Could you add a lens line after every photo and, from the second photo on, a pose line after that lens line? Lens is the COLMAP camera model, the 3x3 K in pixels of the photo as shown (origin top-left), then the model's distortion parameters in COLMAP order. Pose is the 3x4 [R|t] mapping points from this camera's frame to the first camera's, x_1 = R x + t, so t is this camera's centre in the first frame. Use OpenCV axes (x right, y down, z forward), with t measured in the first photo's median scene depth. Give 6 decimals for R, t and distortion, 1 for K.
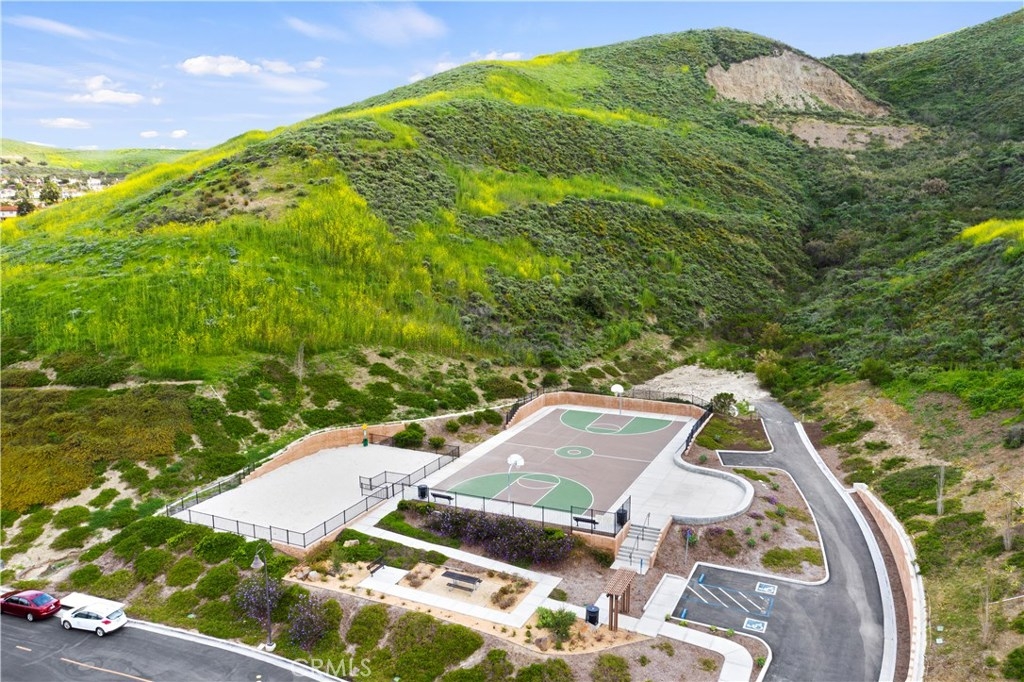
lens RADIAL K [[800.9, 0, 512.0], [0, 800.9, 341.0], [0, 0, 1]] dist [-0.035888, 0.003673]
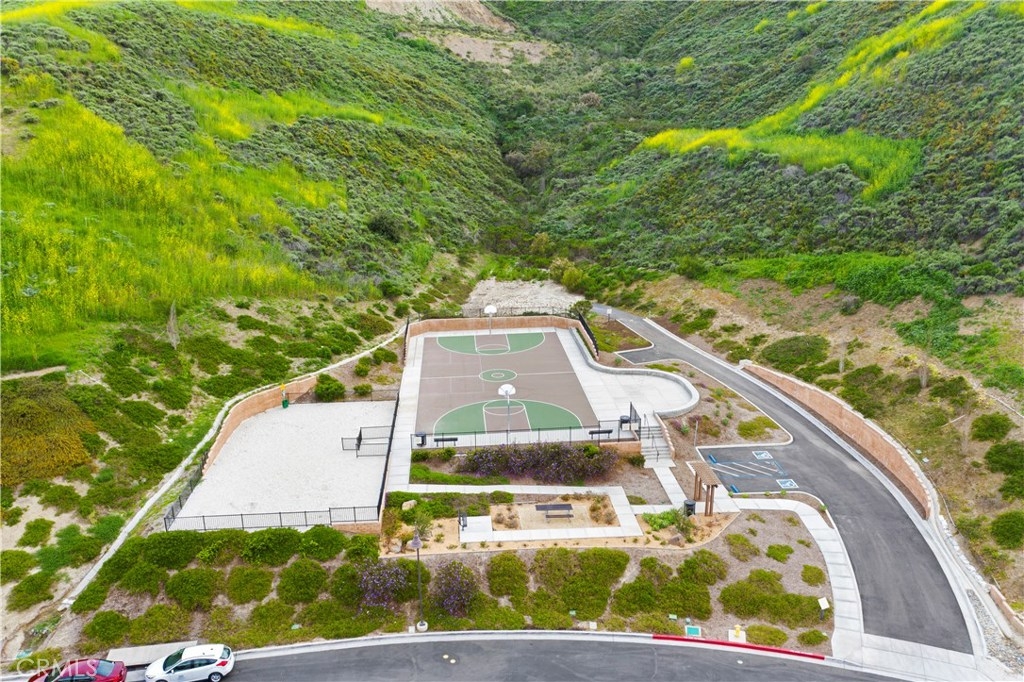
lens RADIAL K [[800.9, 0, 512.0], [0, 800.9, 341.0], [0, 0, 1]] dist [-0.035888, 0.003673]
pose [[0.868073, -0.146623, 0.474289, -0.355013], [0.095177, 0.986820, 0.130870, -0.034241], [-0.487227, -0.068463, 0.870588, 0.090971]]
